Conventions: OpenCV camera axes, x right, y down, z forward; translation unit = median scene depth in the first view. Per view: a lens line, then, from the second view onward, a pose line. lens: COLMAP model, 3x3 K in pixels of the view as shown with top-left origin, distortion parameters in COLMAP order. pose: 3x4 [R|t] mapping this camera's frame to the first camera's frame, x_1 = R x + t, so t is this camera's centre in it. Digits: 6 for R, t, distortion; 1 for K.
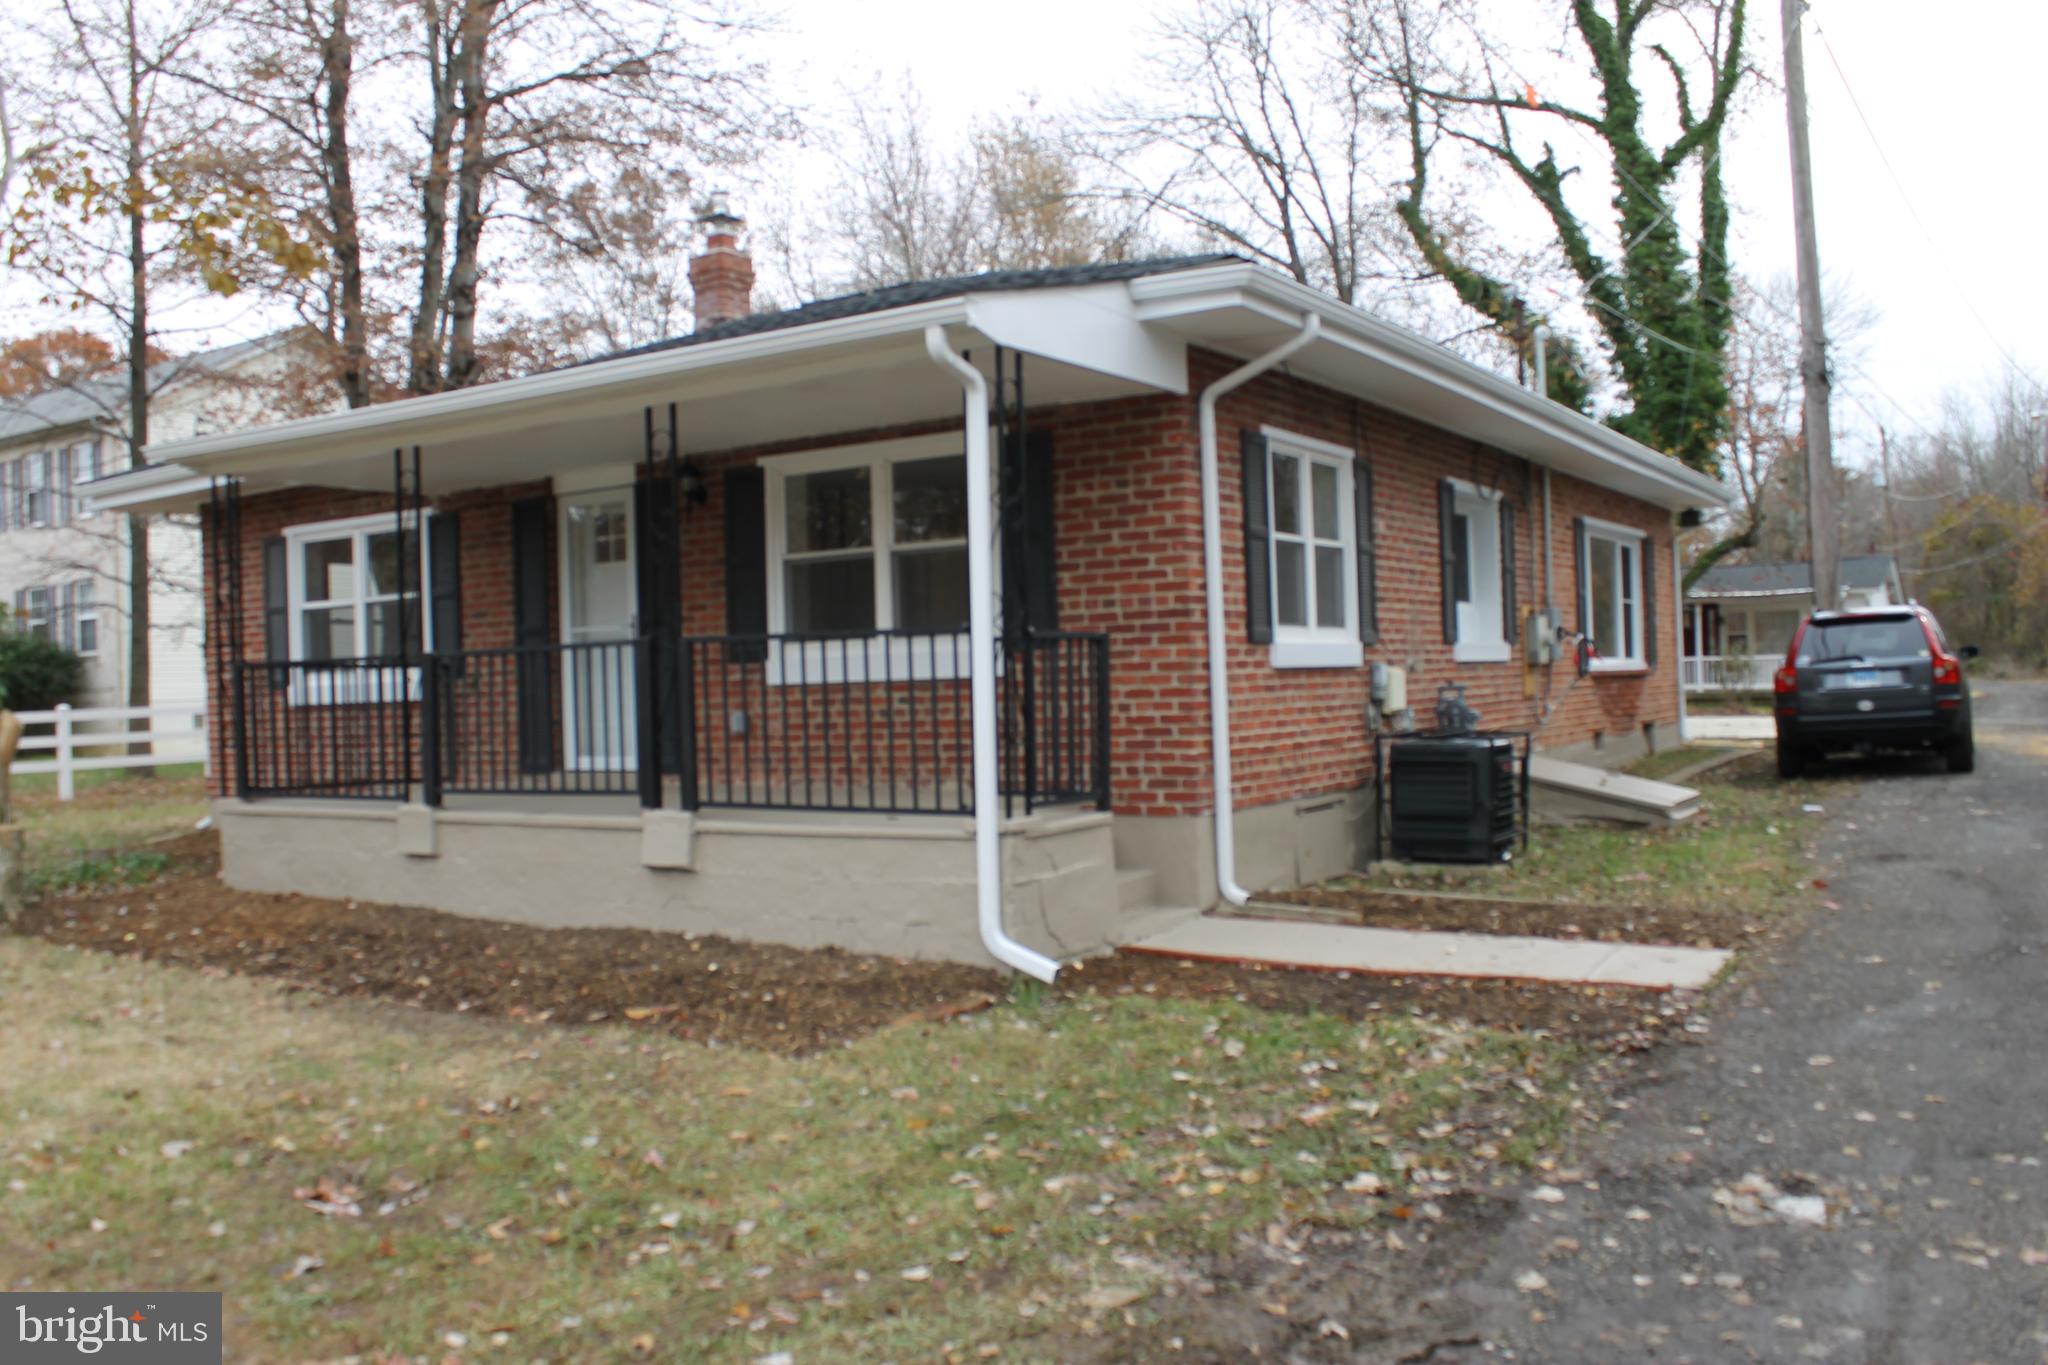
lens RADIAL K [[1713.0, 0, 1024.0], [0, 1713.0, 678.6], [0, 0, 1]] dist [-0.117928, 0.048719]
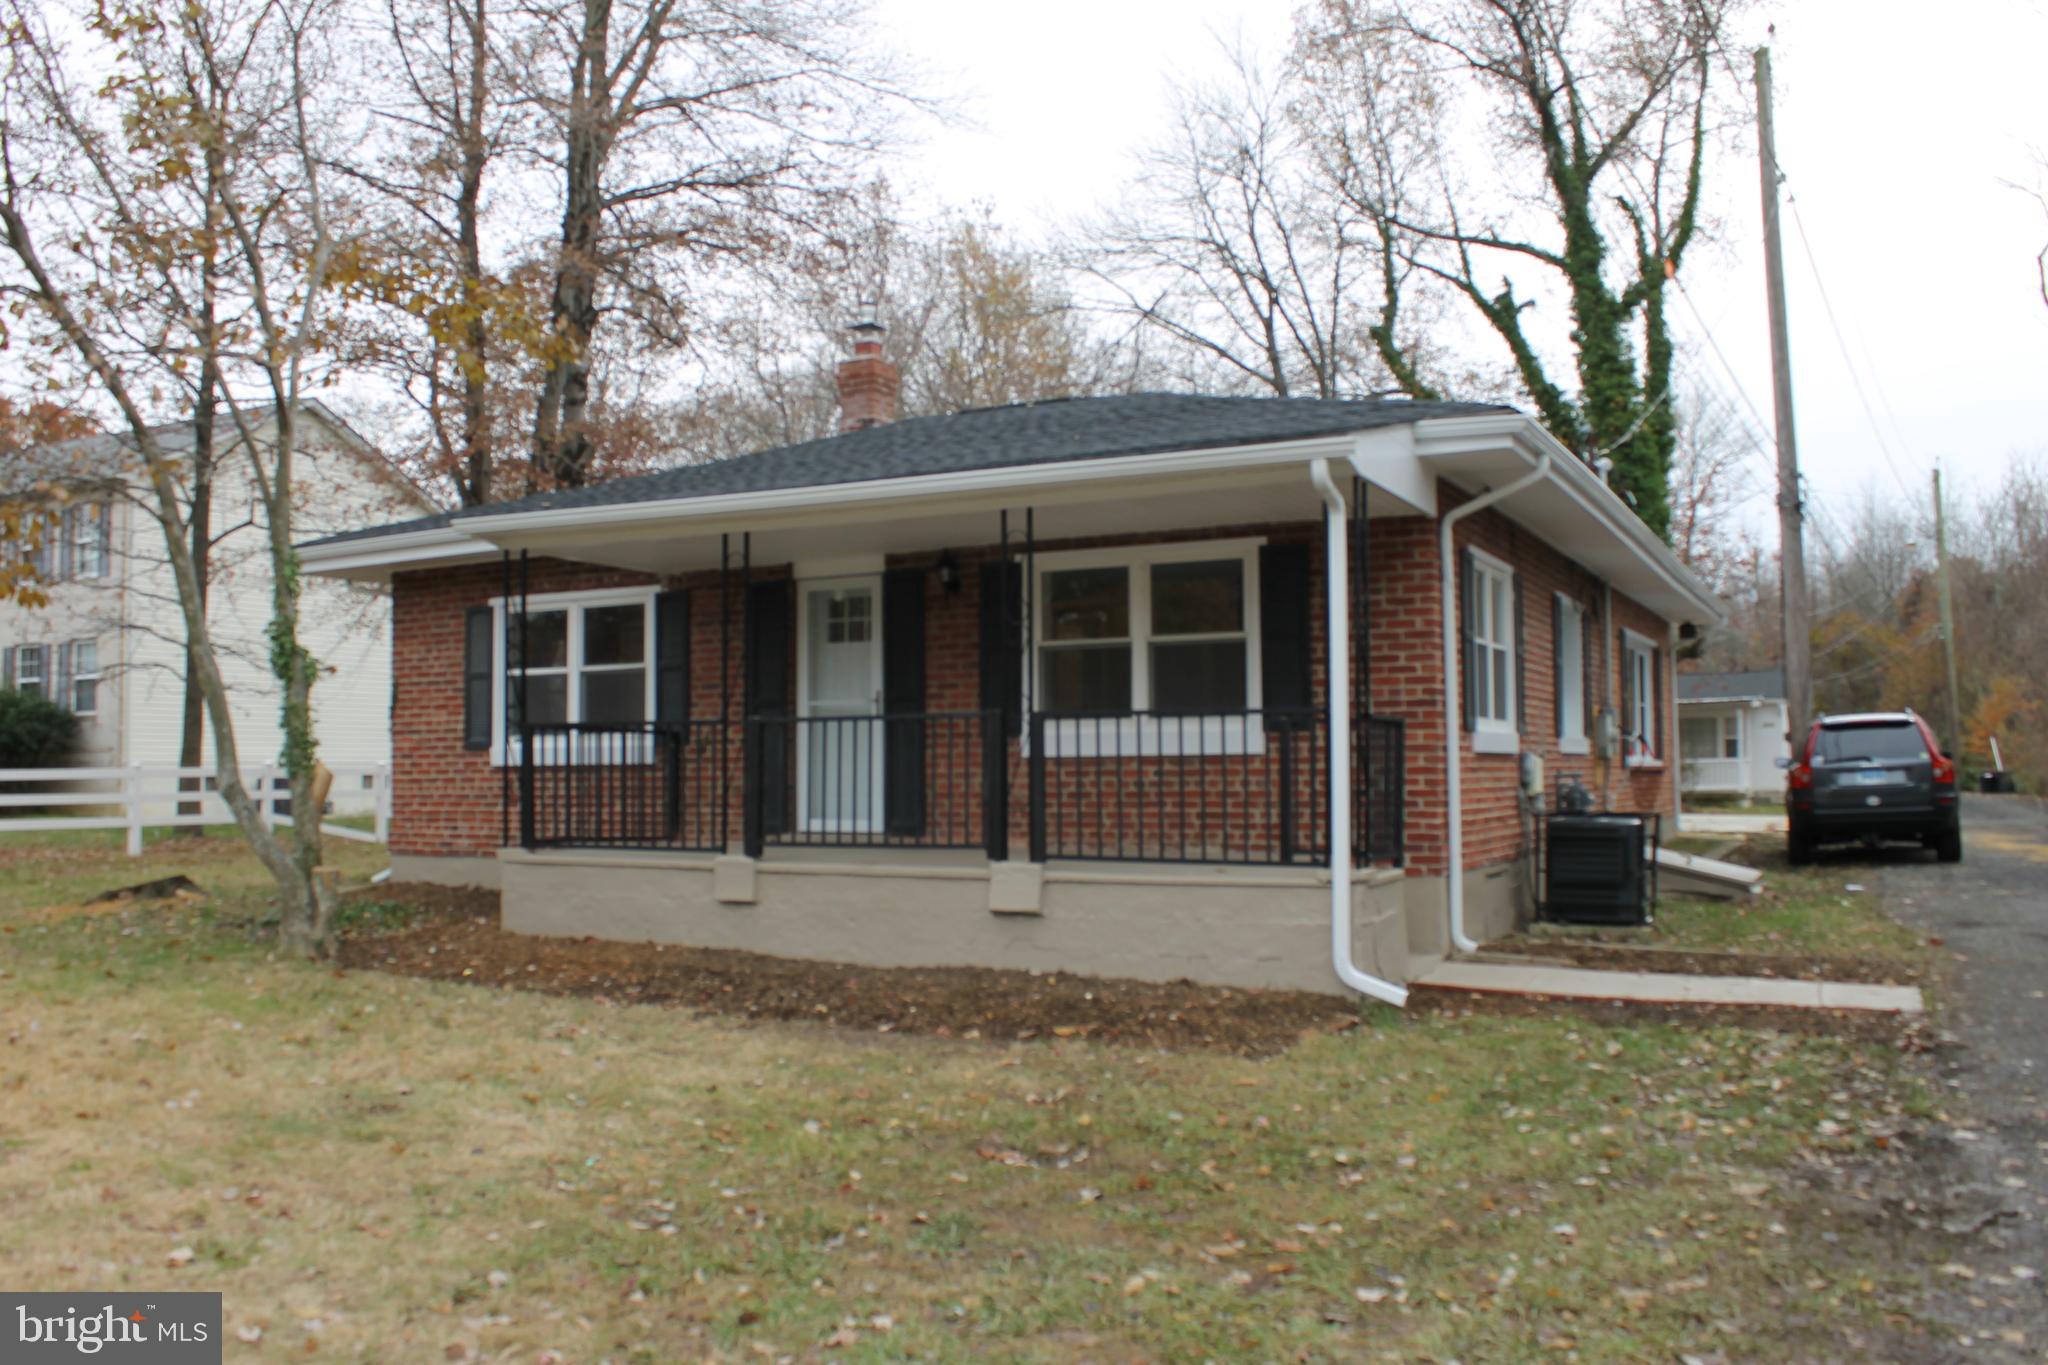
lens RADIAL K [[1713.0, 0, 1019.7], [0, 1713.0, 686.3], [0, 0, 1]] dist [-0.117928, 0.048719]
pose [[0.996202, 0.028810, 0.082173, -0.225340], [-0.024756, 0.998446, -0.049936, 0.012396], [-0.083484, 0.047712, 0.995366, -0.111429]]
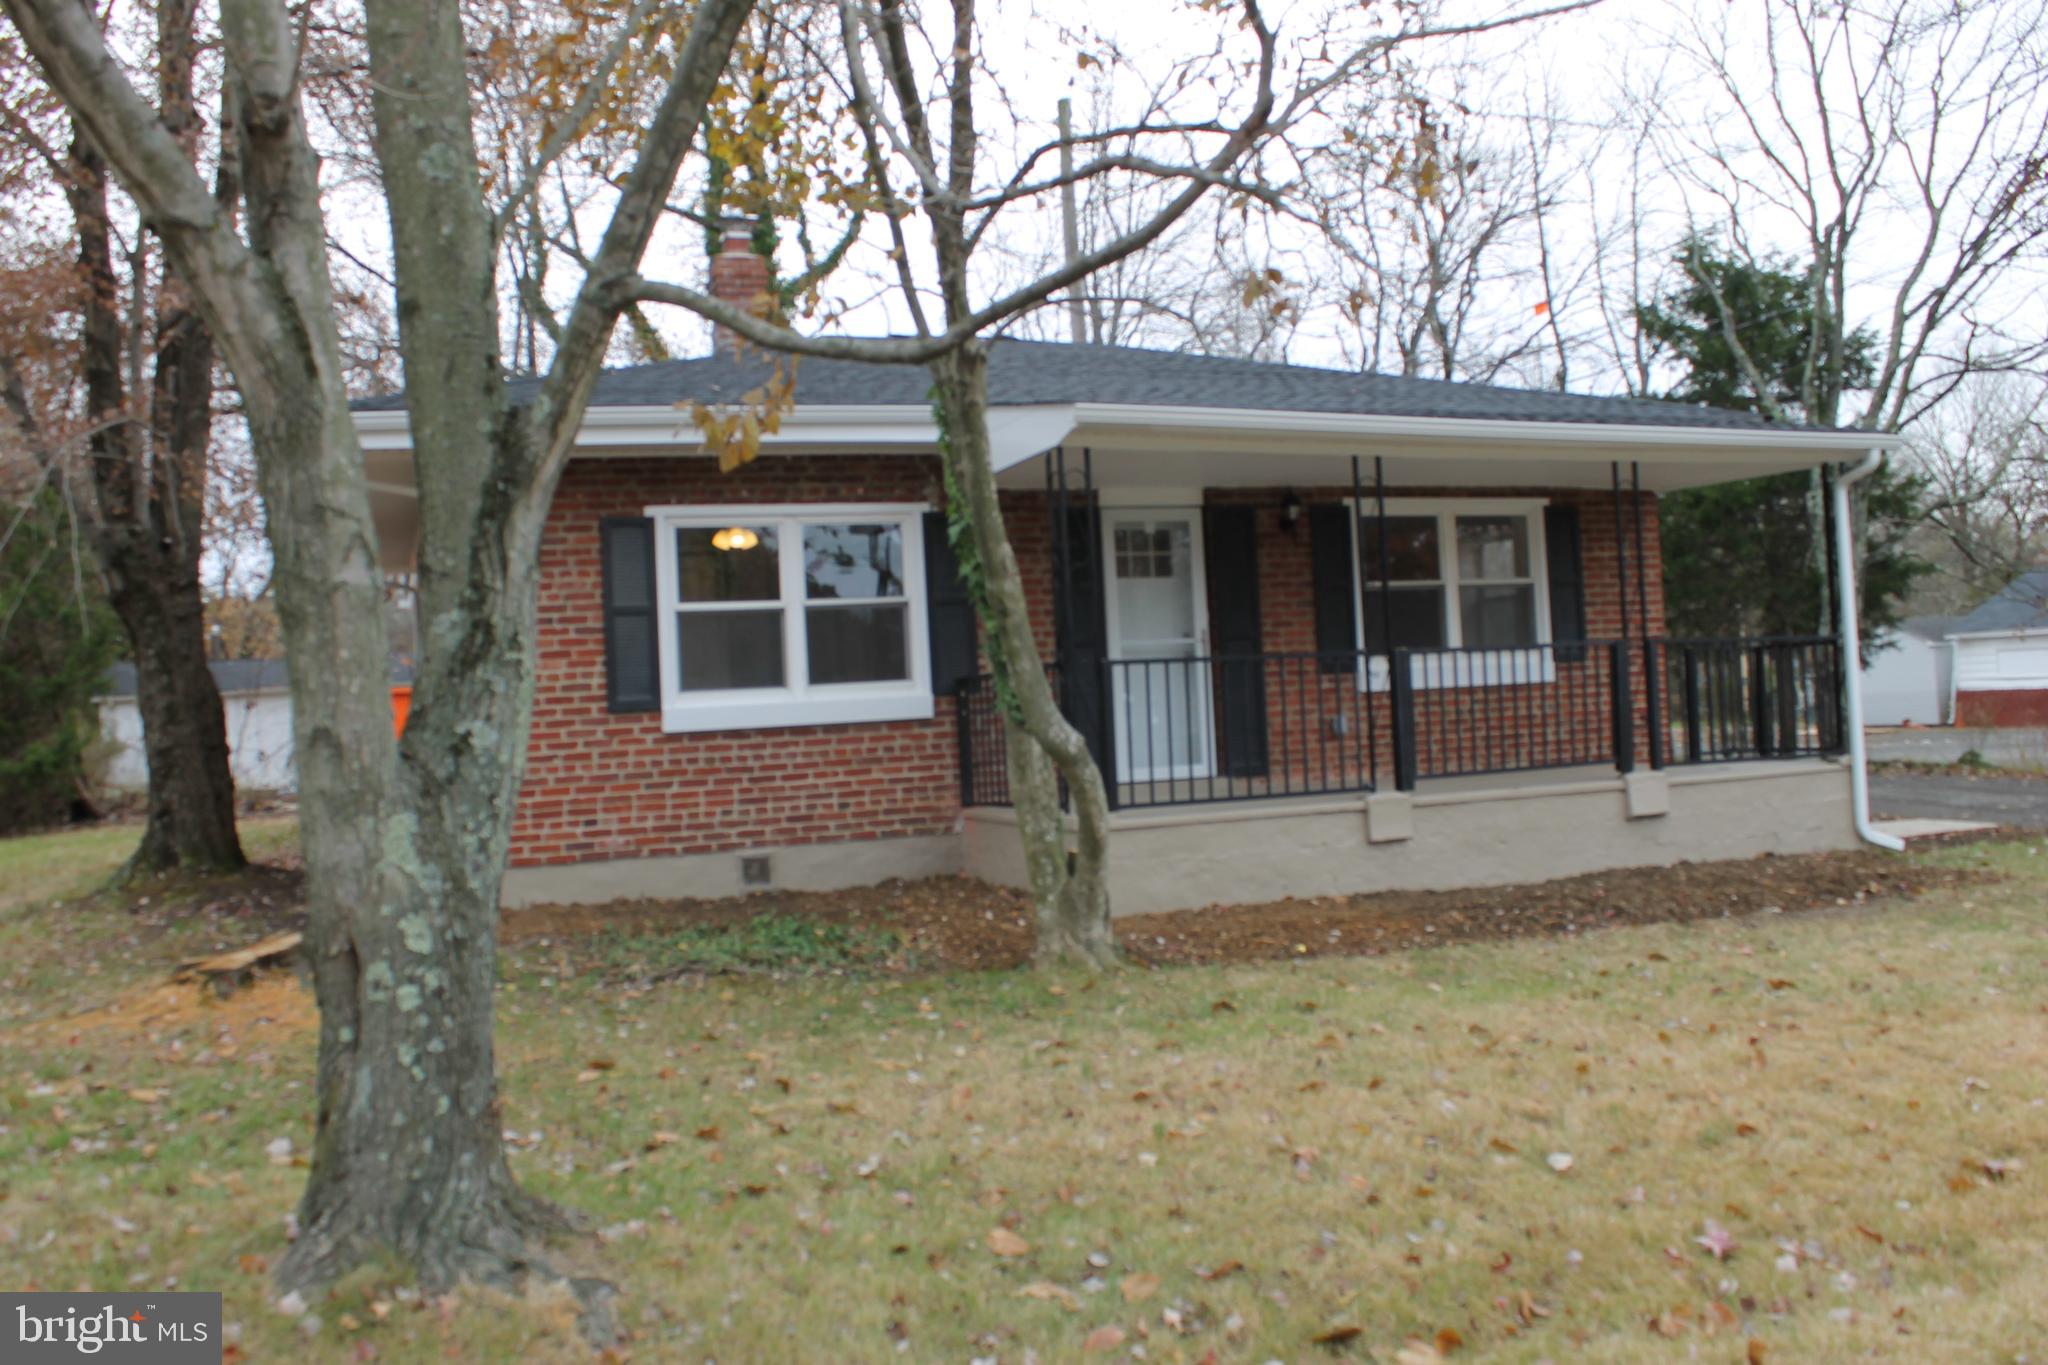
lens RADIAL K [[1578.1, 0, 1023.2], [0, 1578.1, 686.4], [0, 0, 1]] dist [-0.099512, -0.000219]
pose [[0.614557, 0.017668, 0.788675, -1.054022], [0.033436, 0.998267, -0.048418, 0.040869], [-0.788164, 0.056126, 0.612901, 0.485699]]
